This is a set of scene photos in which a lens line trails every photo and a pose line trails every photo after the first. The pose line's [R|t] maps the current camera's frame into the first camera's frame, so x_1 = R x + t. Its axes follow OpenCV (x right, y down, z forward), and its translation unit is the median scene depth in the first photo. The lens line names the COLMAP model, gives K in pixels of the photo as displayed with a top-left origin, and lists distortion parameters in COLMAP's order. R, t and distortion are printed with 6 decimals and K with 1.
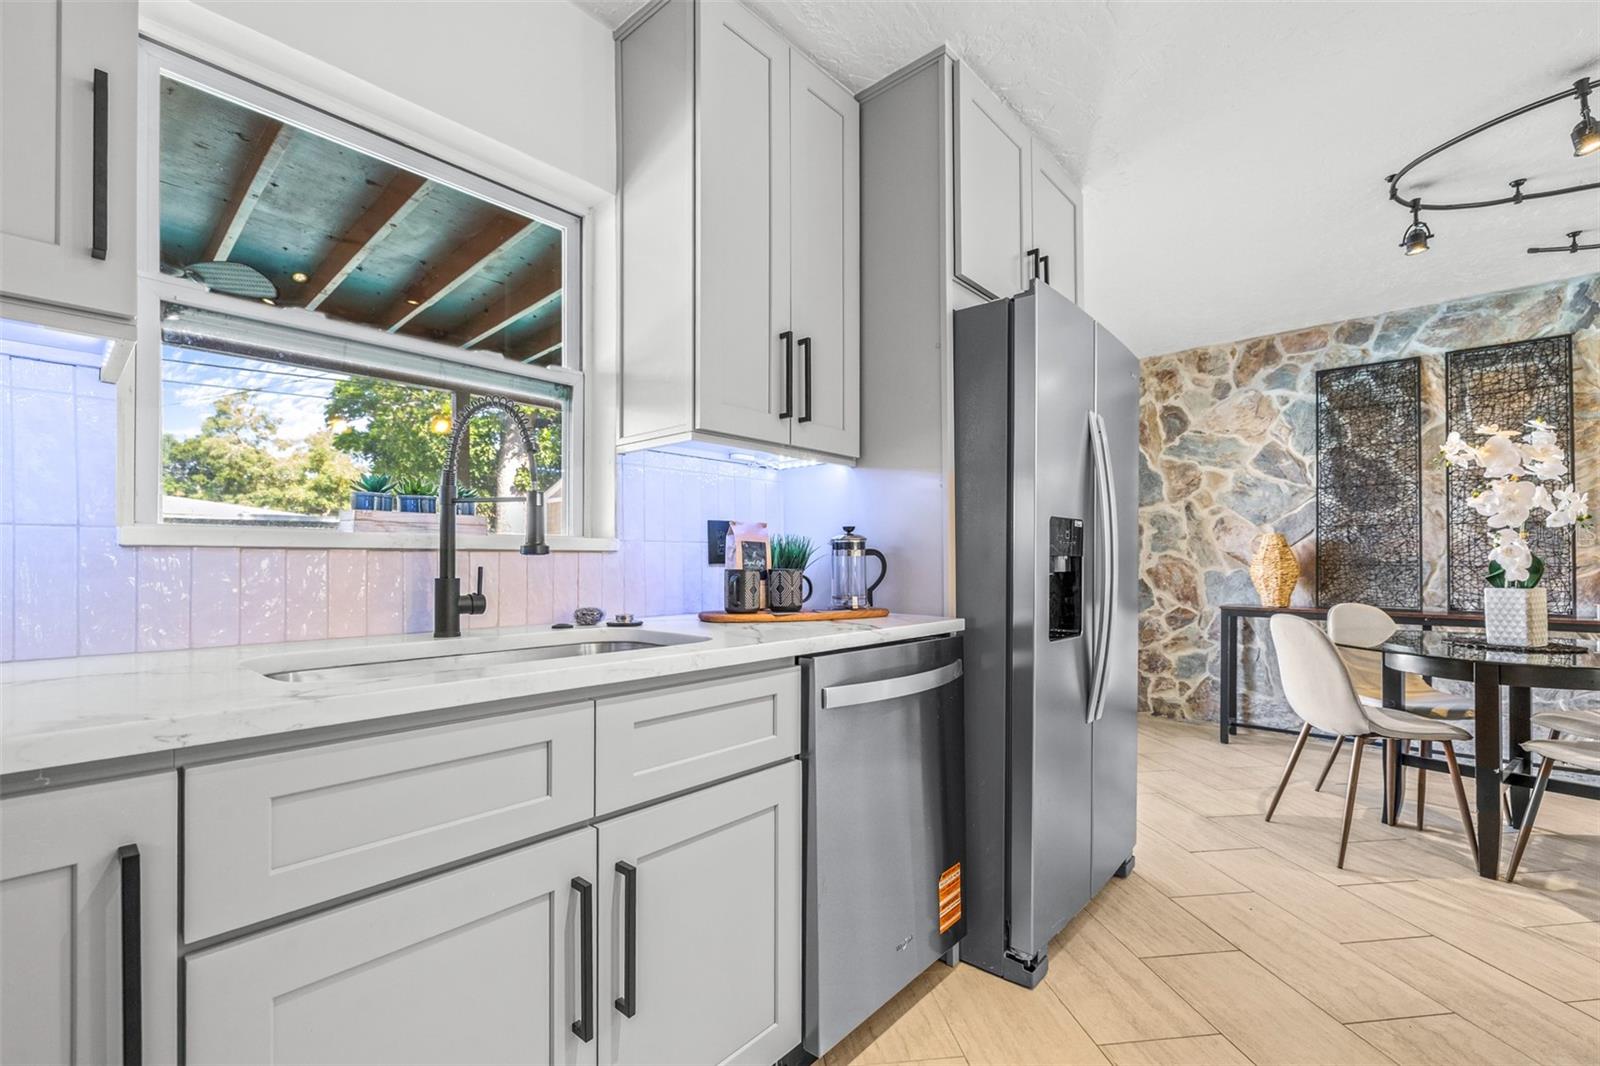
lens RADIAL K [[695.7, 0, 797.7], [0, 695.7, 556.0], [0, 0, 1]] dist [-0.000397, -0.000349]
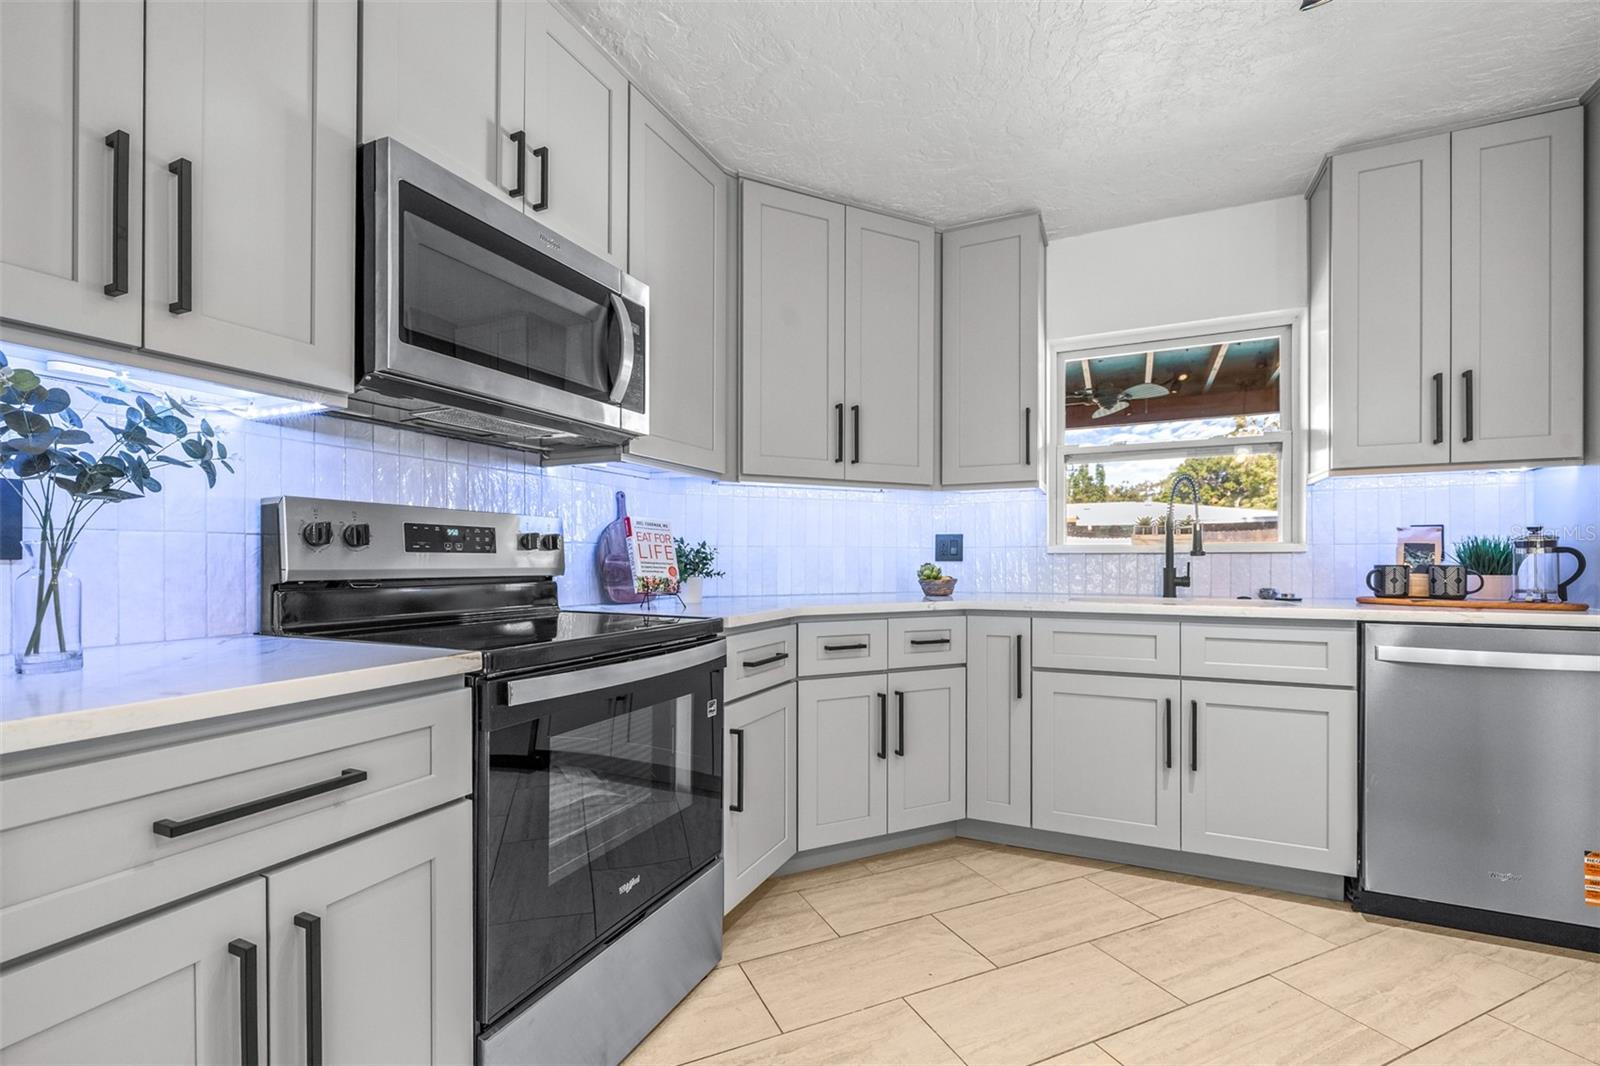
lens RADIAL K [[692.3, 0, 794.1], [0, 692.3, 560.7], [0, 0, 1]] dist [-0.001163, -0.000070]
pose [[0.289059, 0.000863, -0.957311, 0.581847], [0.009794, 0.999945, 0.003859, -0.003419], [0.957261, -0.010491, 0.289034, -0.320600]]
